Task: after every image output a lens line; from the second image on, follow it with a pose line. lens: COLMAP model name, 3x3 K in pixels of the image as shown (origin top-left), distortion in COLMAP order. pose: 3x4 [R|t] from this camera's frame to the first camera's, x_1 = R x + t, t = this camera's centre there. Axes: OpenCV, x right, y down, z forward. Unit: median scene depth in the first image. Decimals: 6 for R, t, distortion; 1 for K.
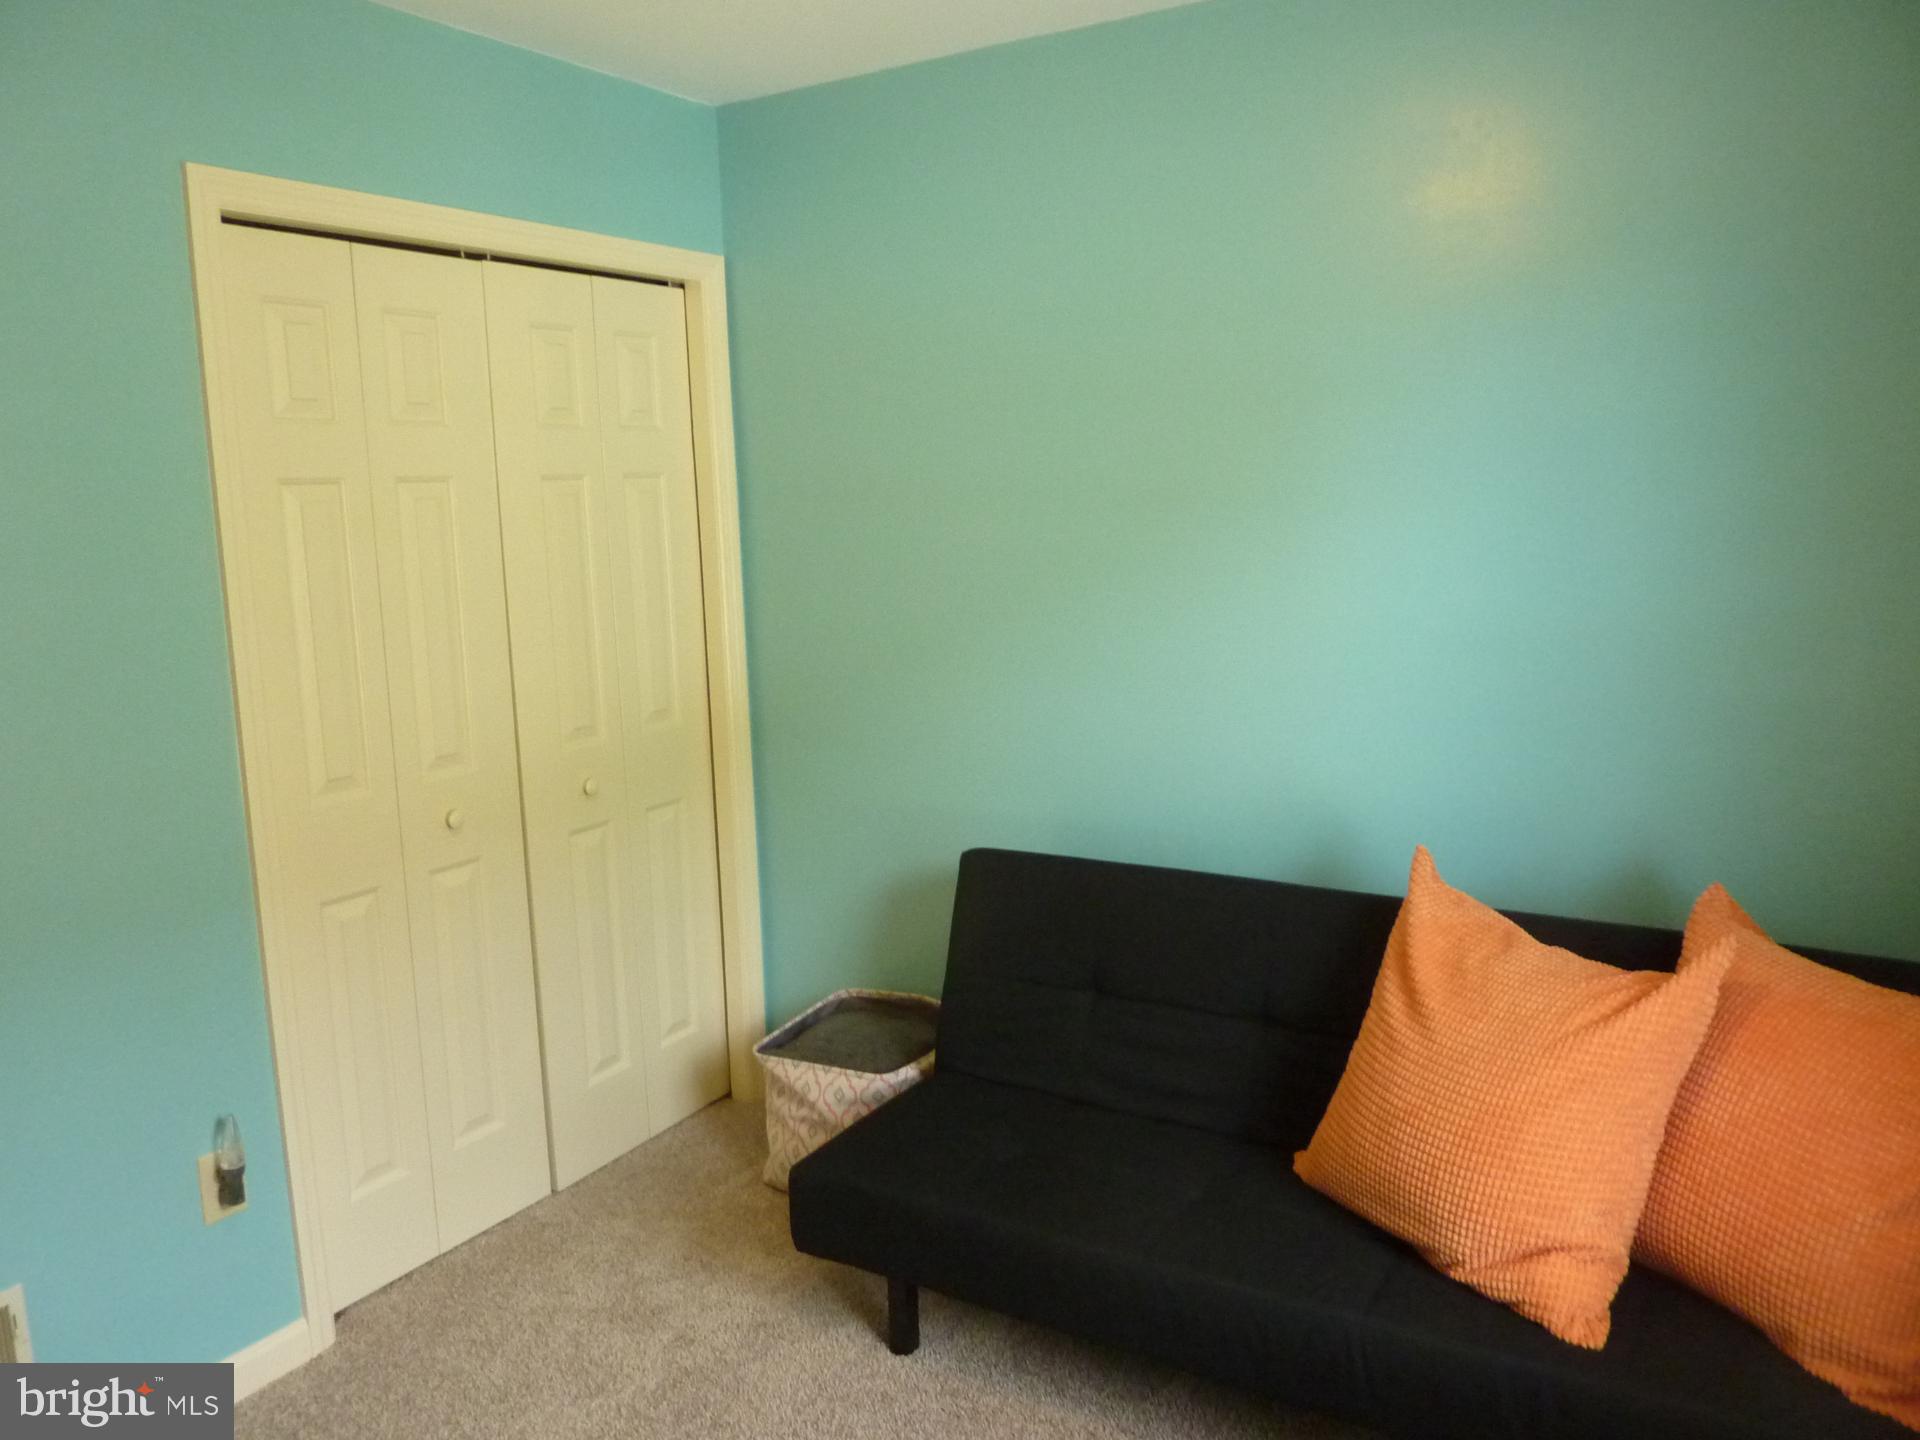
lens RADIAL K [[1429.0, 0, 960.0], [0, 1429.0, 720.0], [0, 0, 1]] dist [-0.002001, -0.006700]
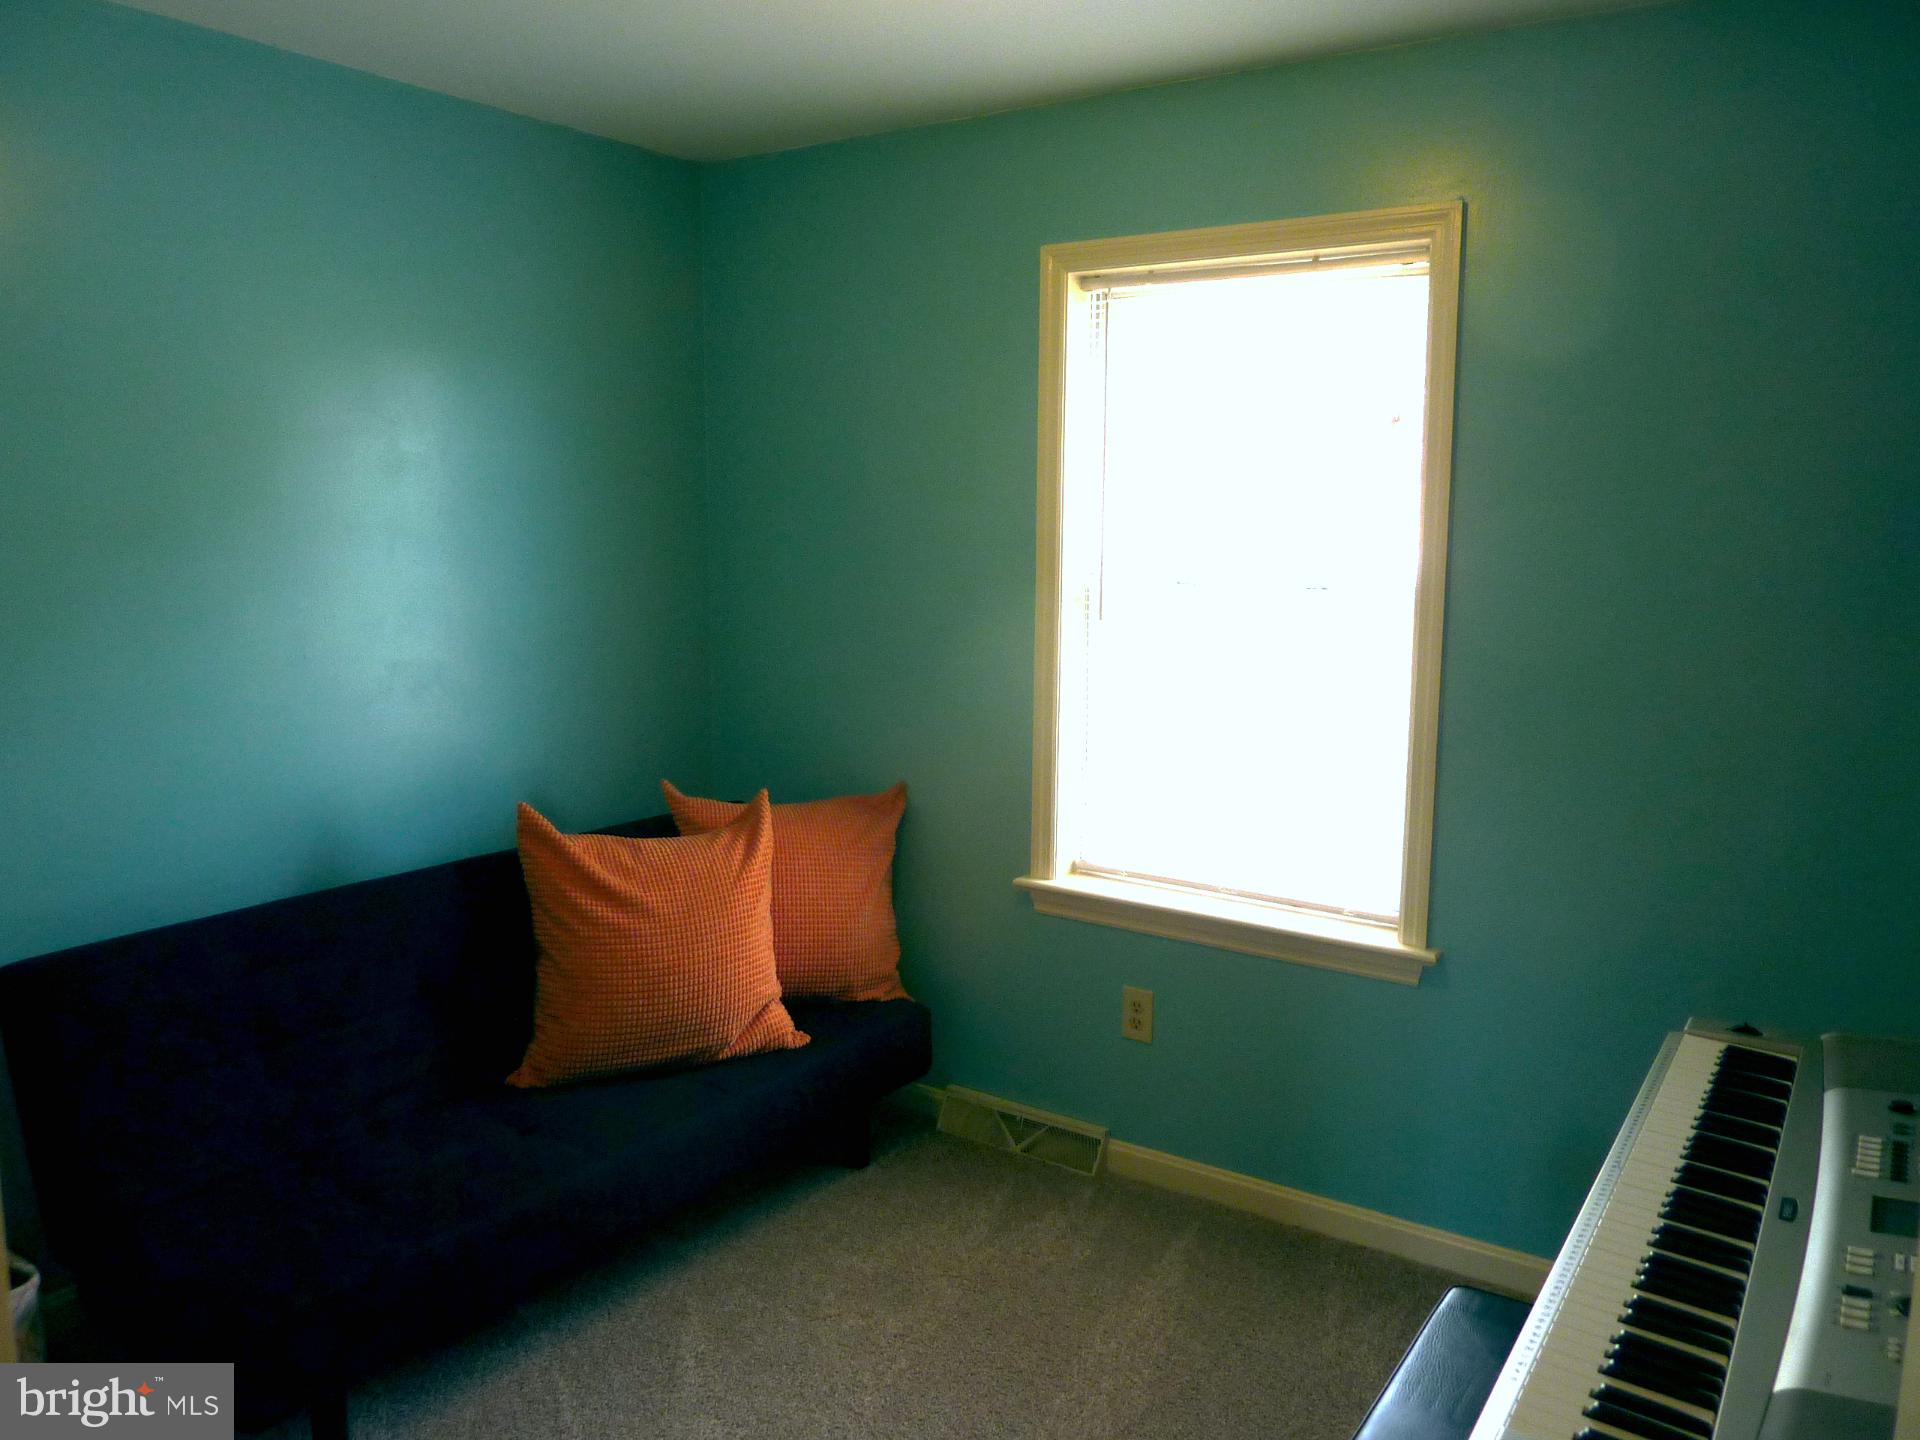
lens RADIAL K [[1429.0, 0, 960.0], [0, 1429.0, 720.0], [0, 0, 1]] dist [-0.002001, -0.006700]
pose [[0.046817, -0.111744, 0.992634, -1.107092], [0.143380, 0.984185, 0.104031, -0.073786], [-0.988560, 0.137453, 0.062098, 0.640392]]
